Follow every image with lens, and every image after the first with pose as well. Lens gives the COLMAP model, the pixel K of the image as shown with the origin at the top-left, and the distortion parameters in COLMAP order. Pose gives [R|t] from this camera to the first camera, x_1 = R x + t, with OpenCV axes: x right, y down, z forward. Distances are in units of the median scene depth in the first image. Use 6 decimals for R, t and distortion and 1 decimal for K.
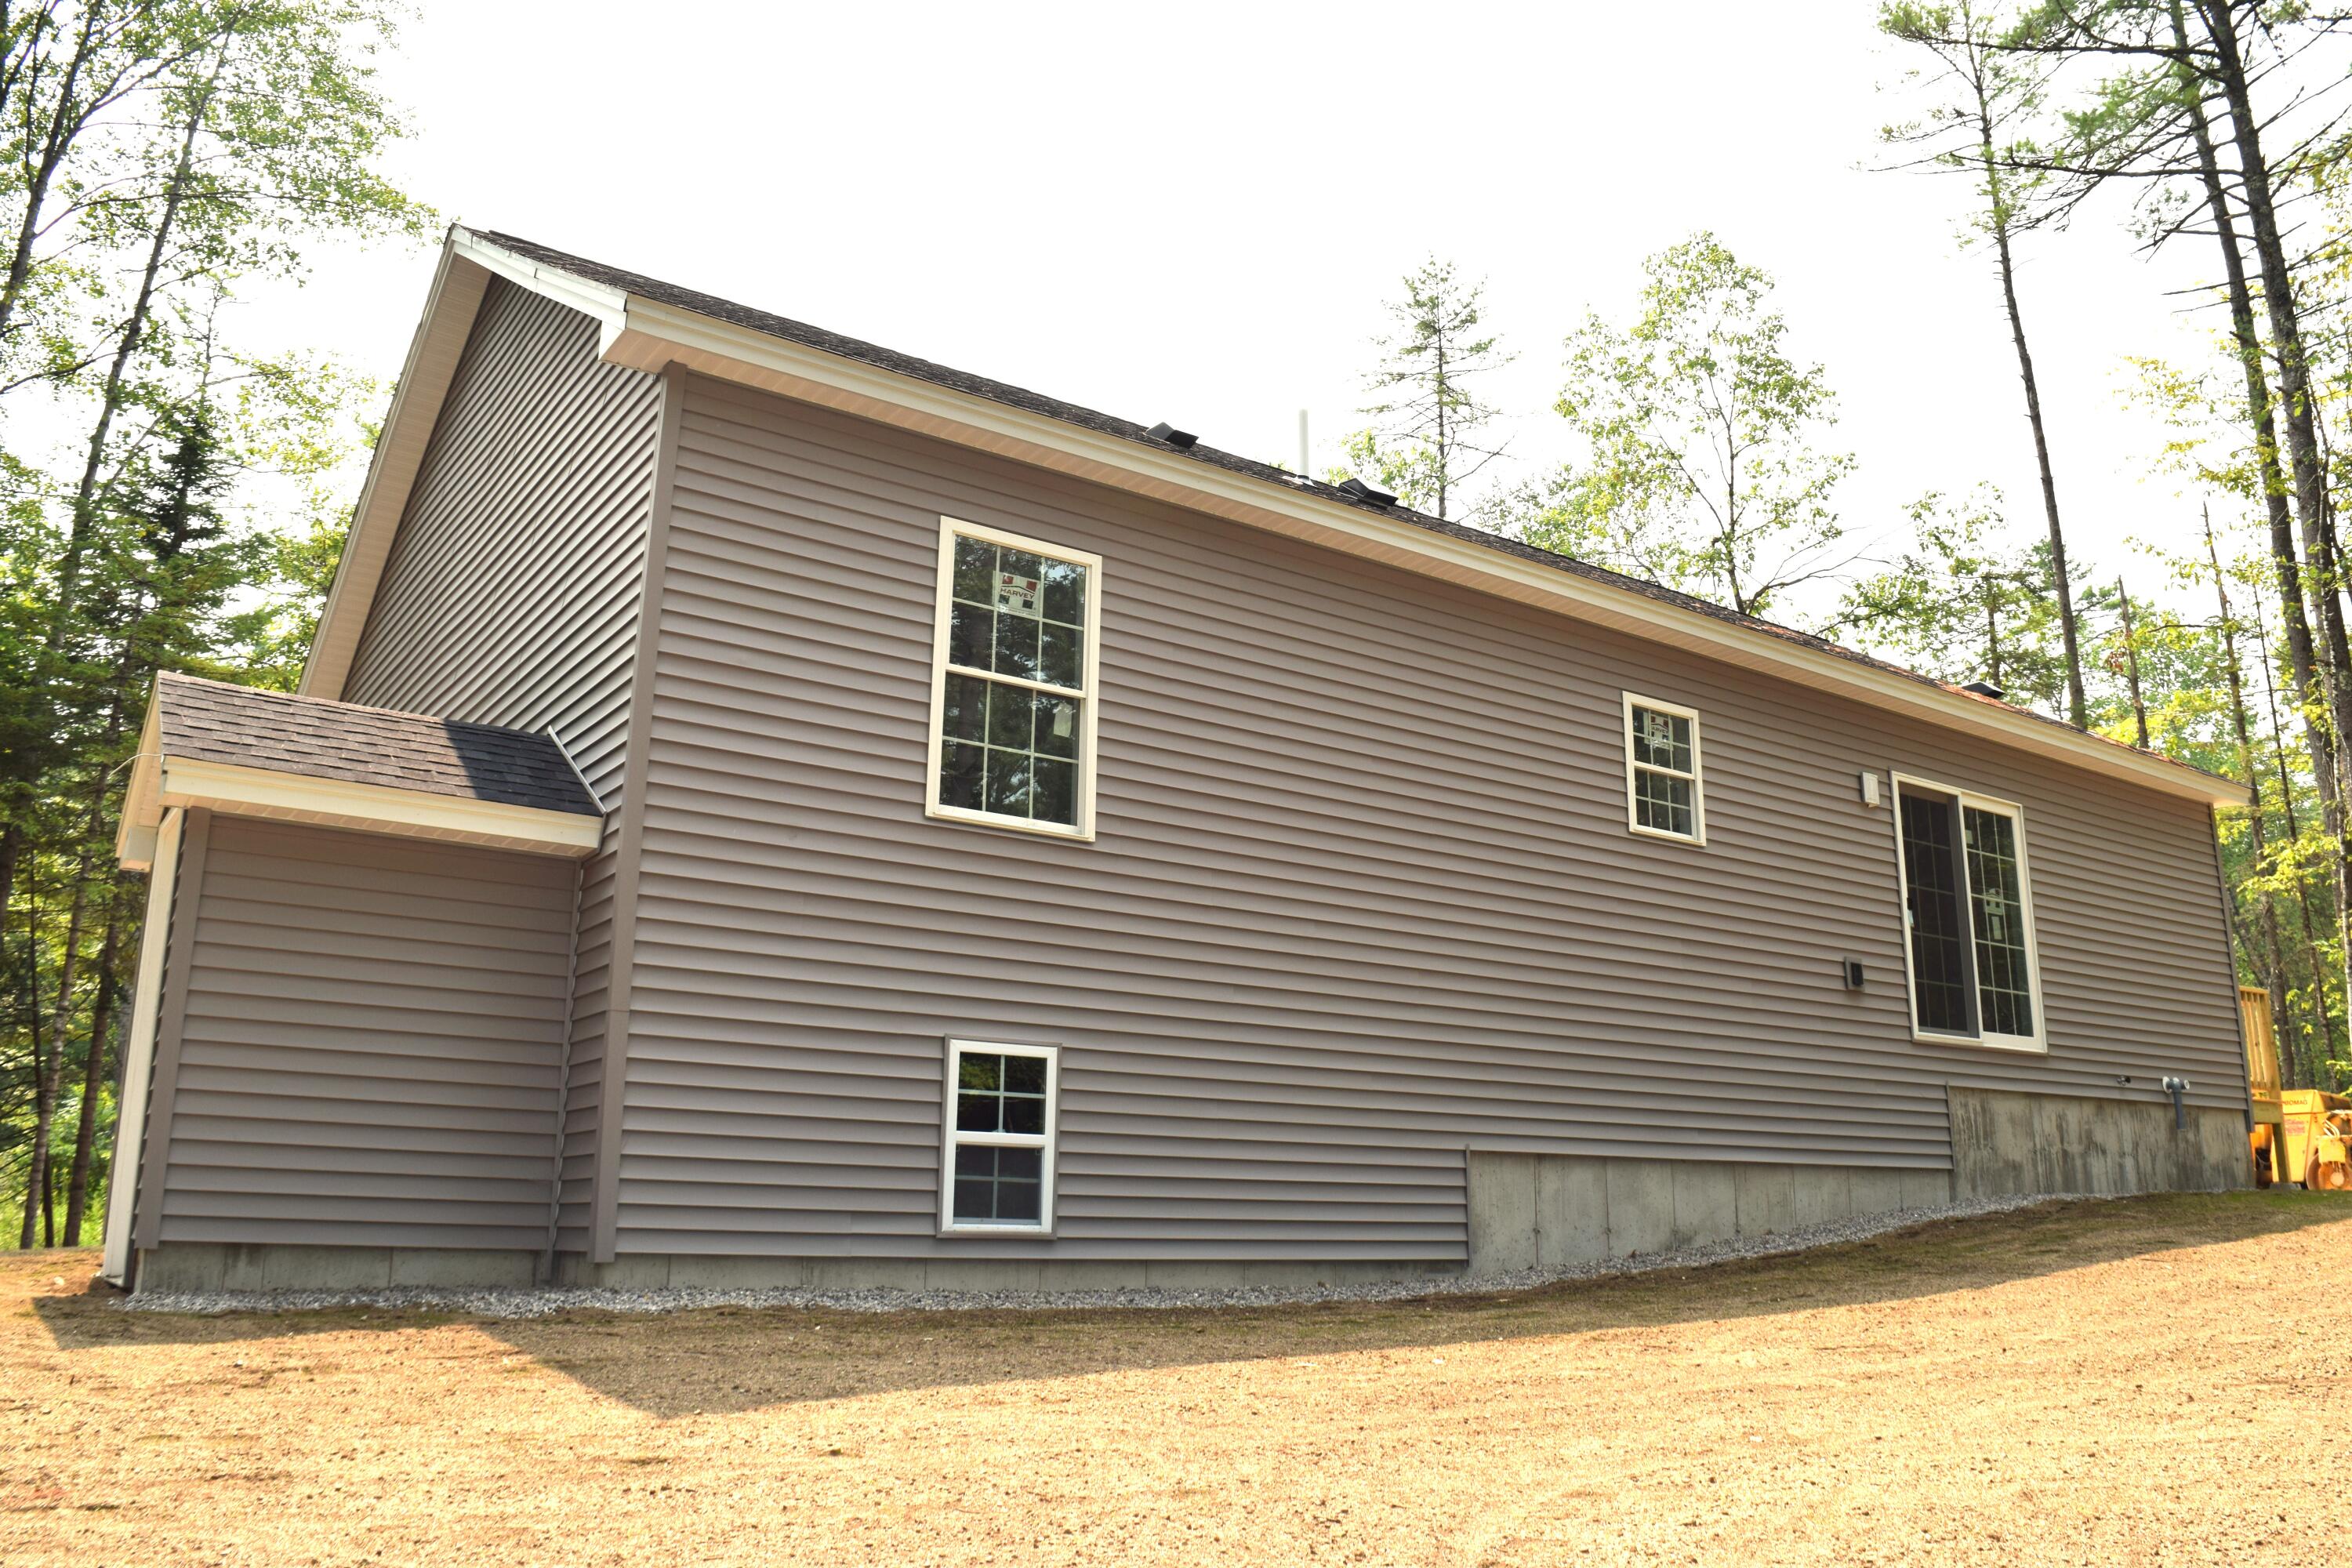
lens RADIAL K [[1822.7, 0, 1177.0], [0, 1822.7, 781.8], [0, 0, 1]] dist [-0.060712, -0.003814]
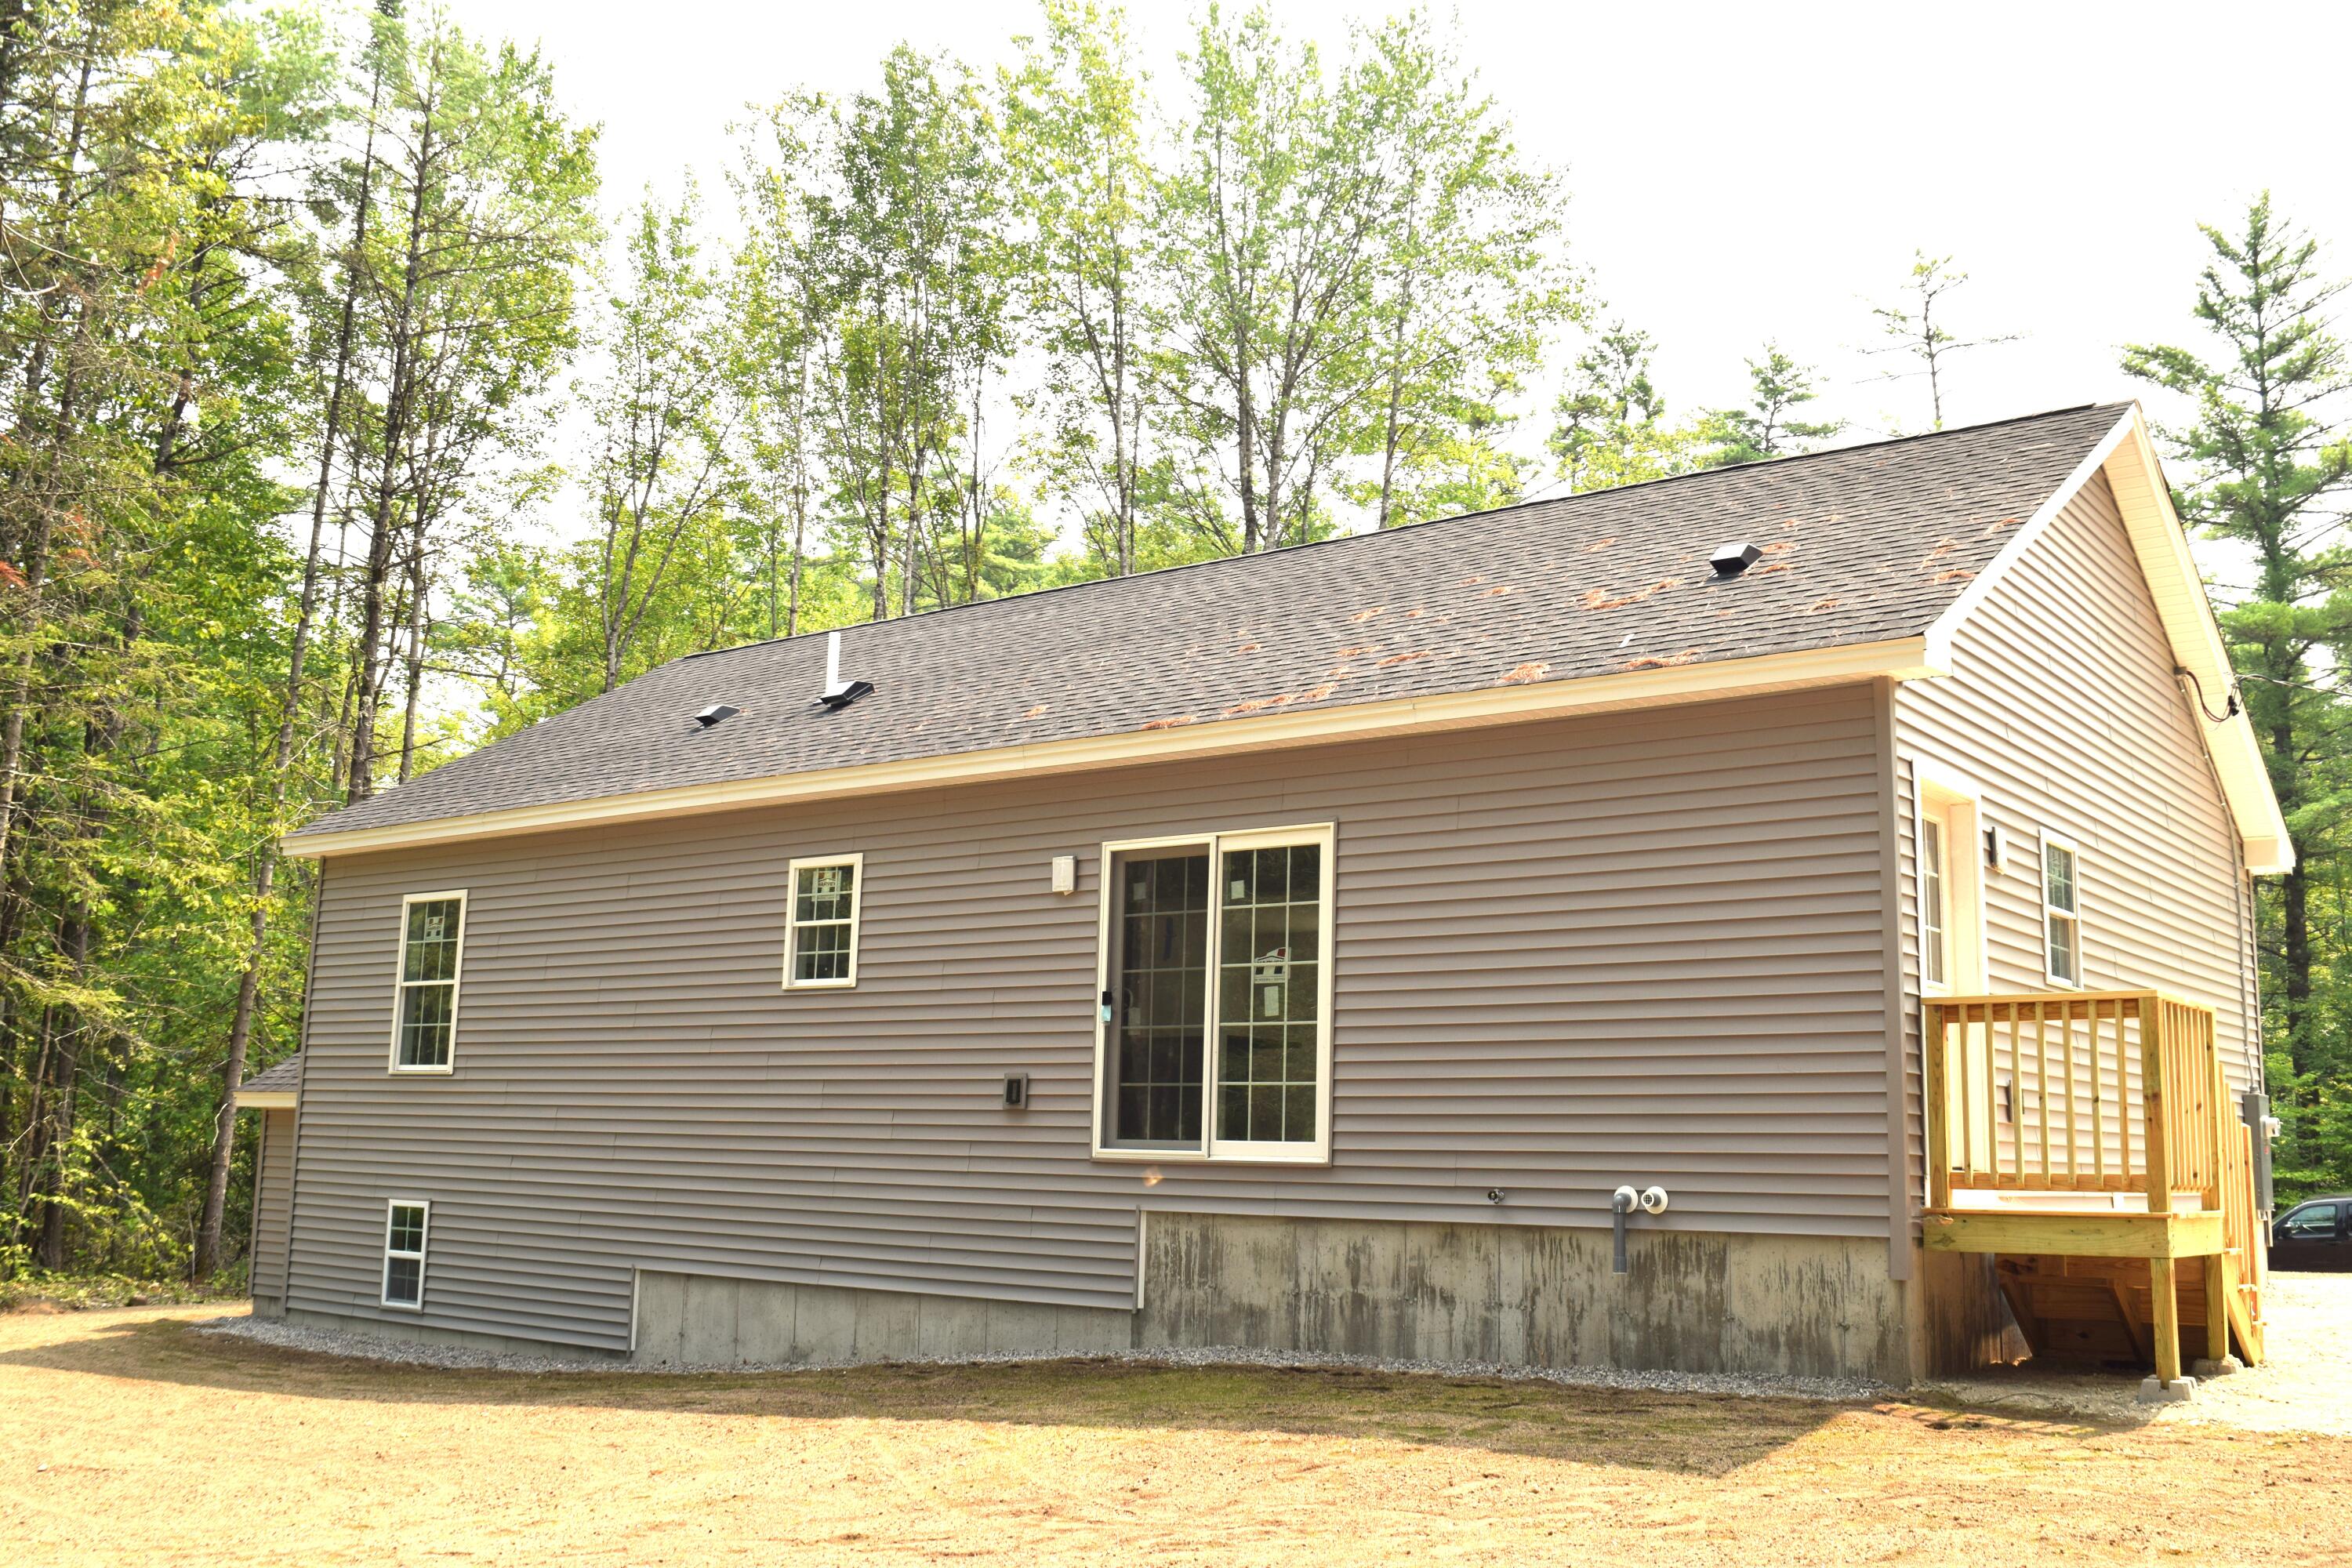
lens RADIAL K [[2145.8, 0, 1176.0], [0, 2145.8, 789.0], [0, 0, 1]] dist [-0.049923, -0.005112]
pose [[0.301996, -0.160573, -0.939688, 1.457620], [0.215734, 0.971652, -0.096703, 0.080348], [0.928578, -0.173519, 0.328077, 0.745333]]
